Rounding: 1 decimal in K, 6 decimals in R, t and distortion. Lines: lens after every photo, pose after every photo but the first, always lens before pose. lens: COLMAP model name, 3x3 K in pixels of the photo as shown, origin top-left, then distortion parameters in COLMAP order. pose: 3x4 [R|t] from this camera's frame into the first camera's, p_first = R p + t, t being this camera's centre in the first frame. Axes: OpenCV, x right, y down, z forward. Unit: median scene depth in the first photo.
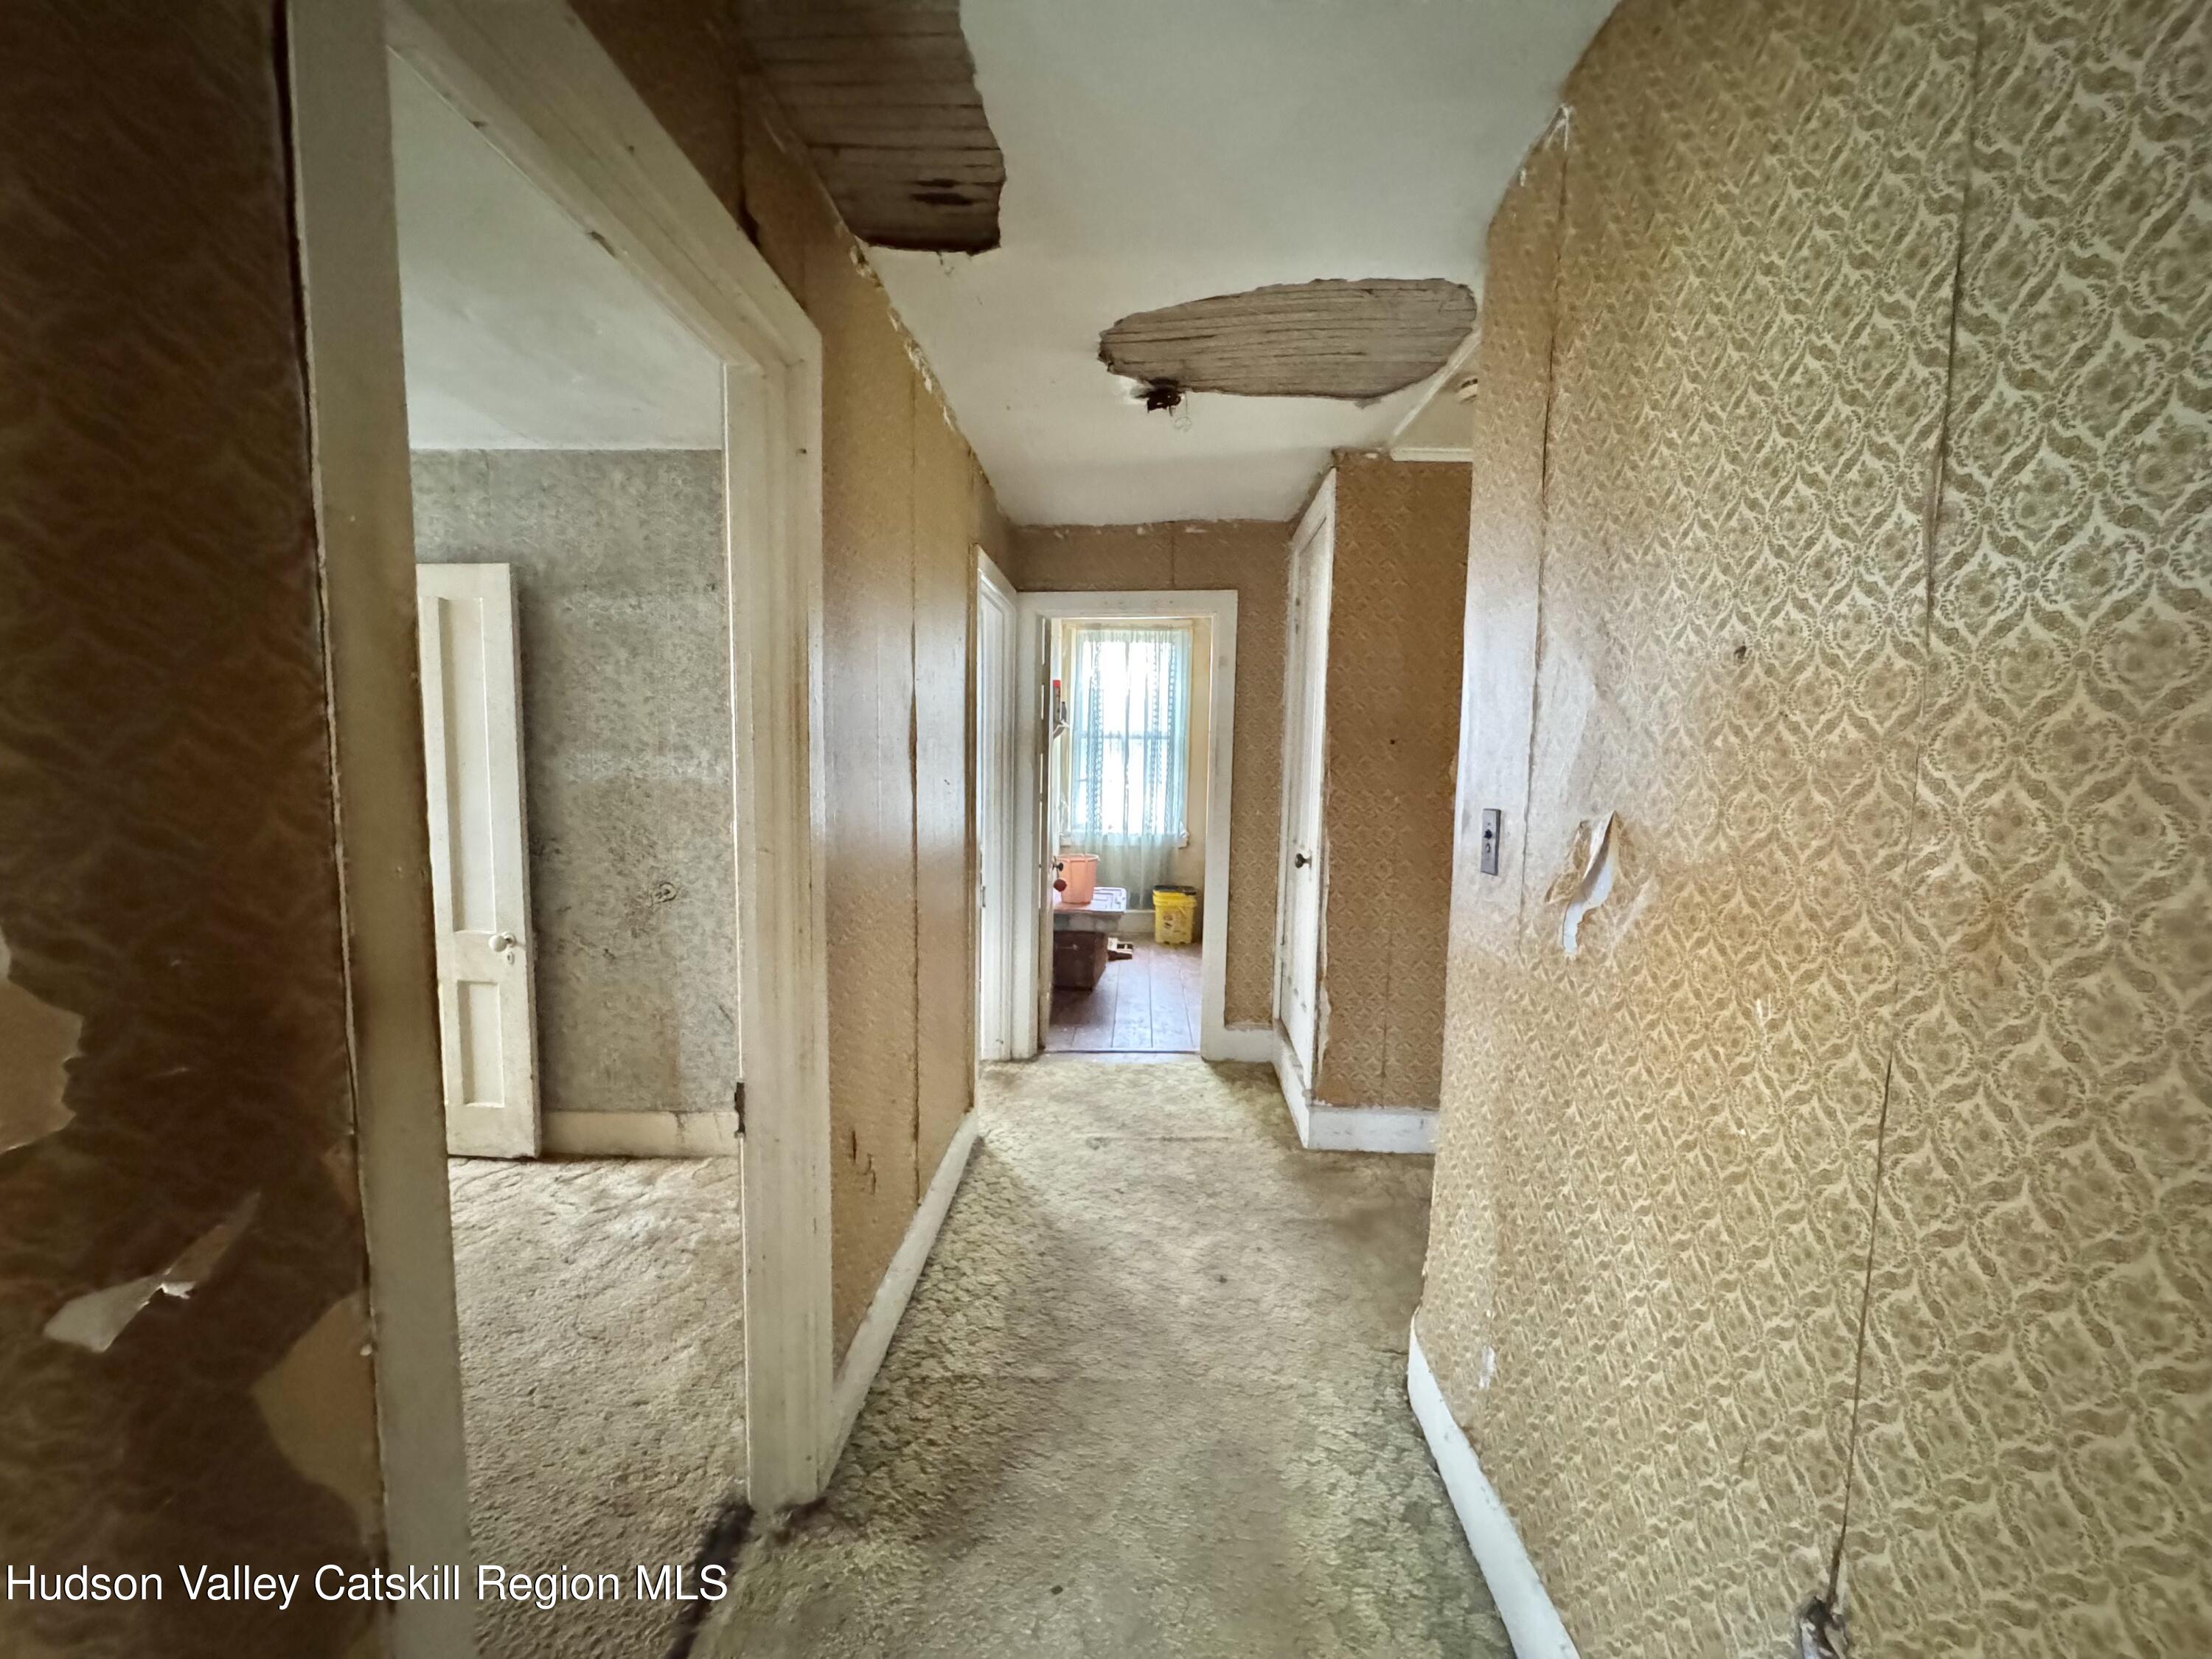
lens RADIAL K [[873.7, 0, 1108.1], [0, 873.7, 831.5], [0, 0, 1]] dist [-0.001644, 0.000067]
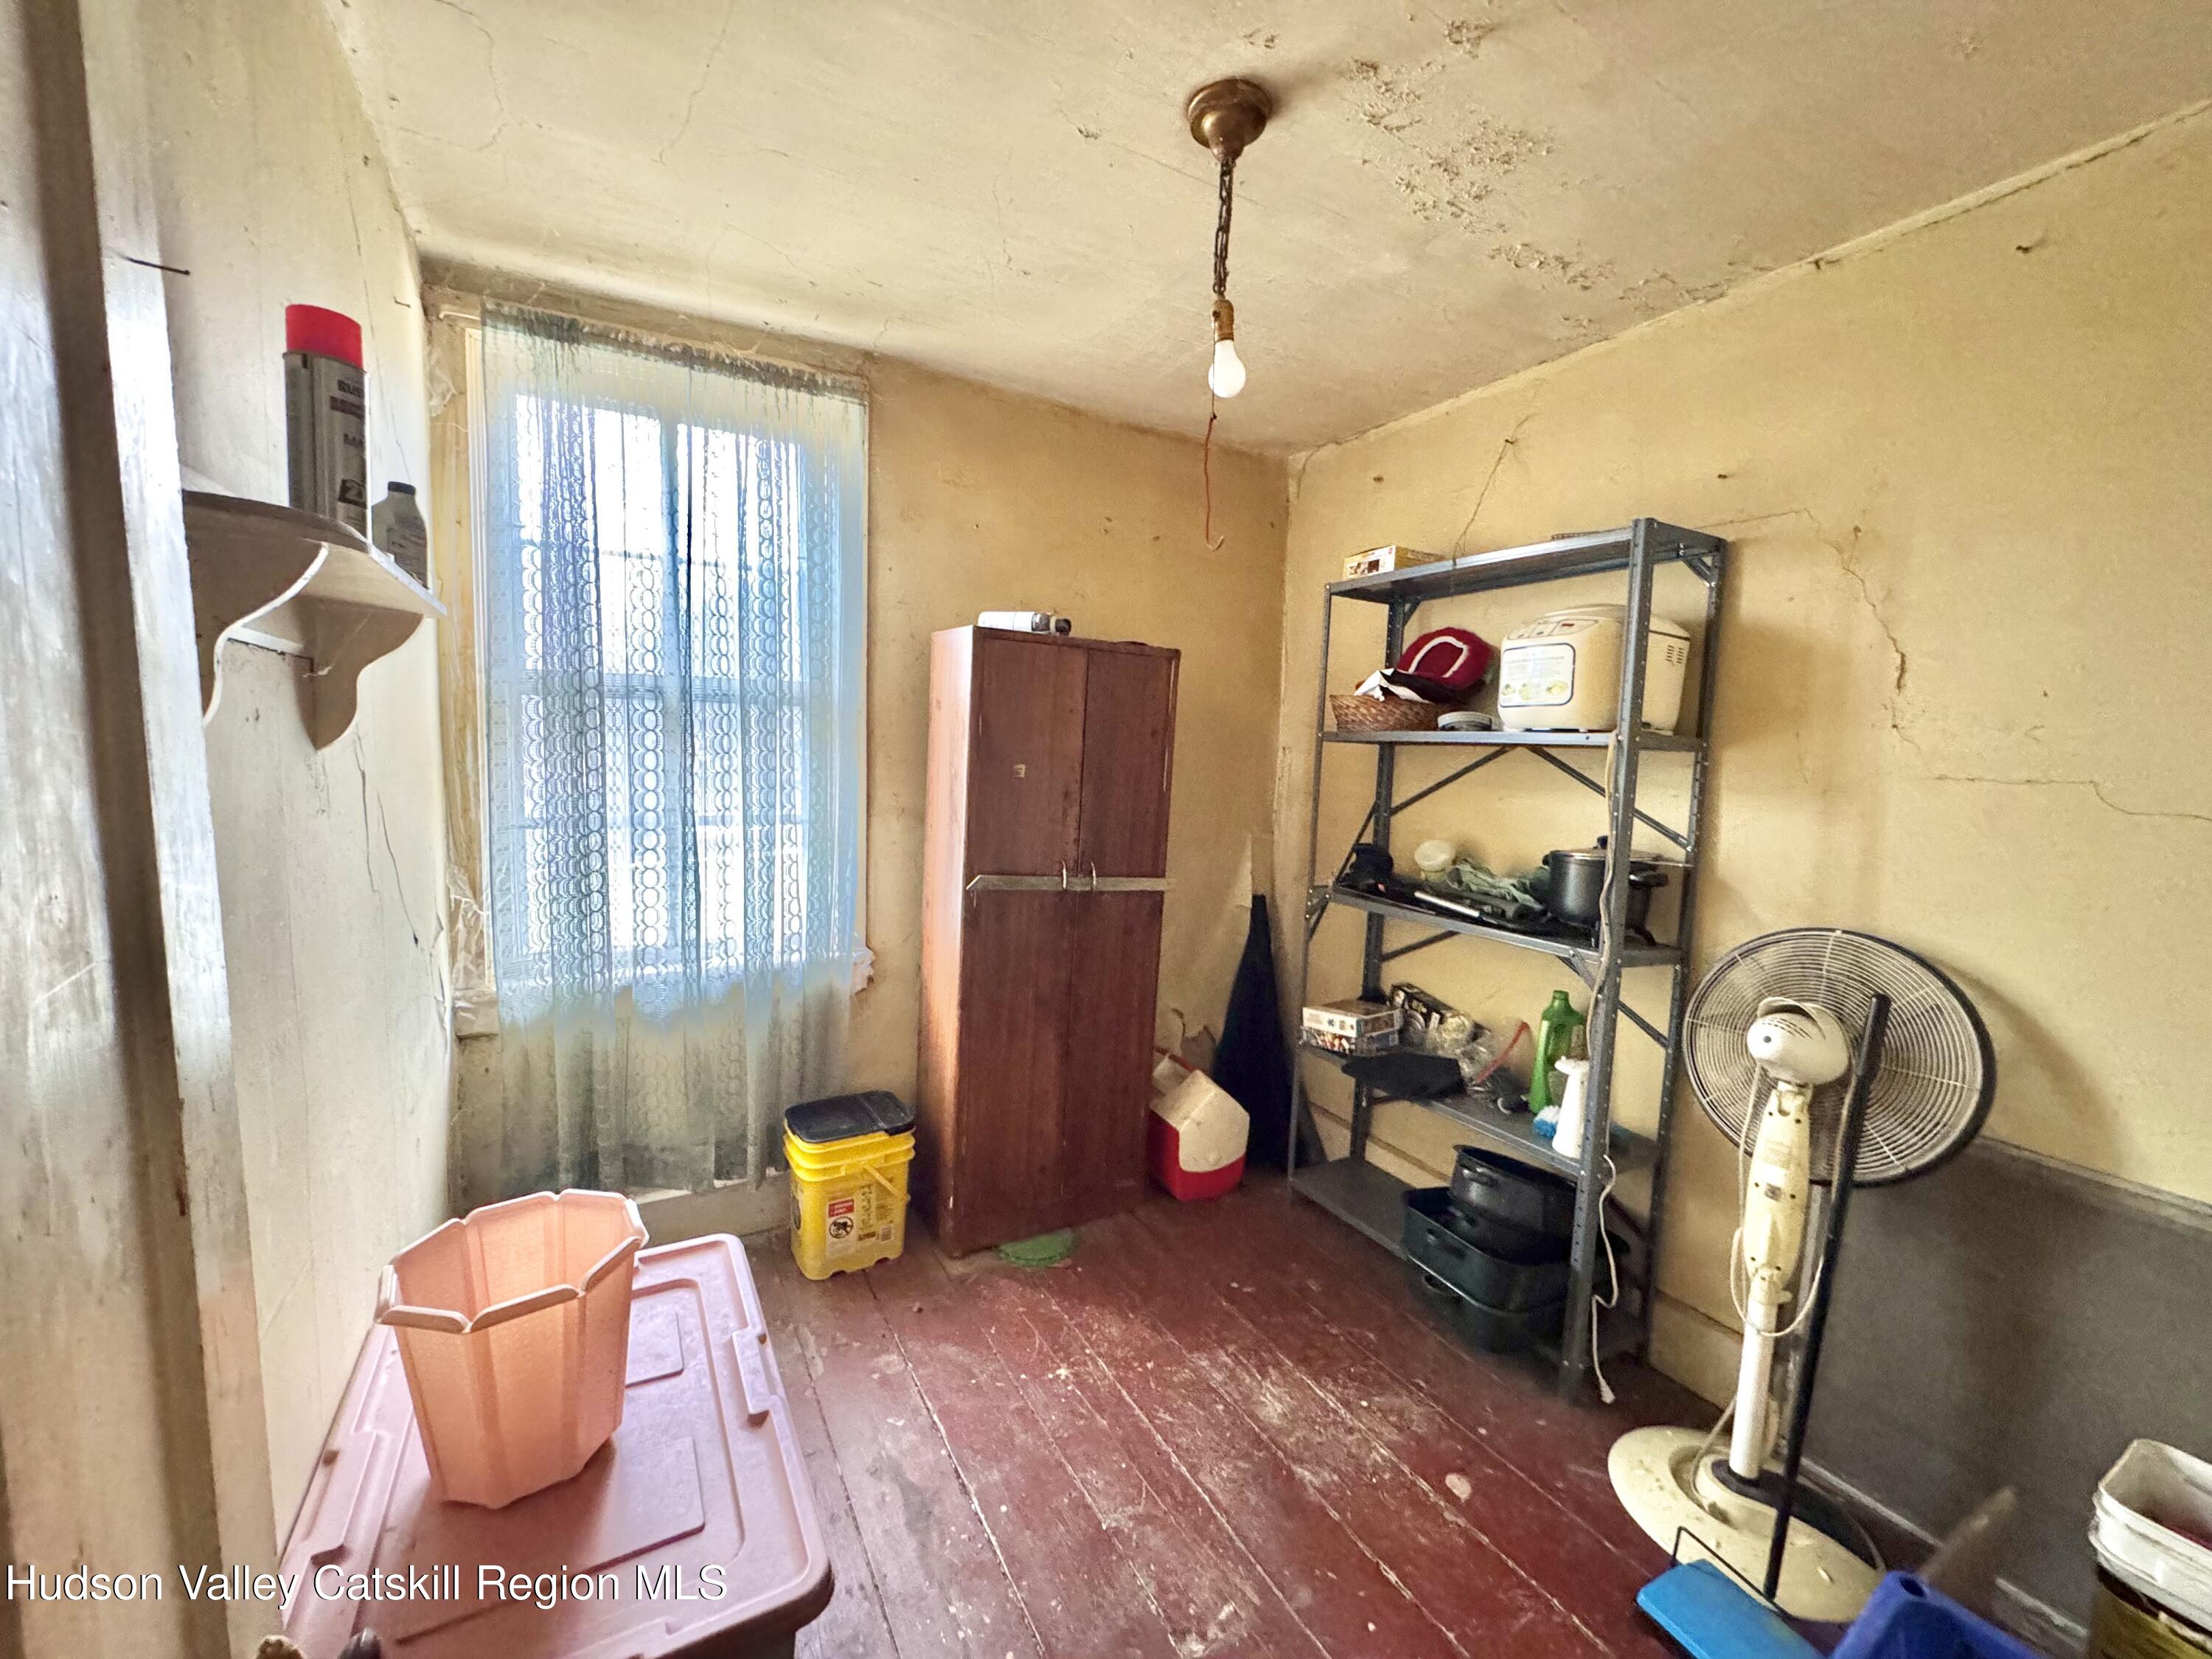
lens RADIAL K [[873.7, 0, 1113.4], [0, 873.7, 830.4], [0, 0, 1]] dist [-0.001644, 0.000067]
pose [[0.871015, -0.044111, 0.489272, -0.001091], [0.031249, 0.998919, 0.034428, -0.062006], [-0.490262, -0.014698, 0.871451, 0.627353]]
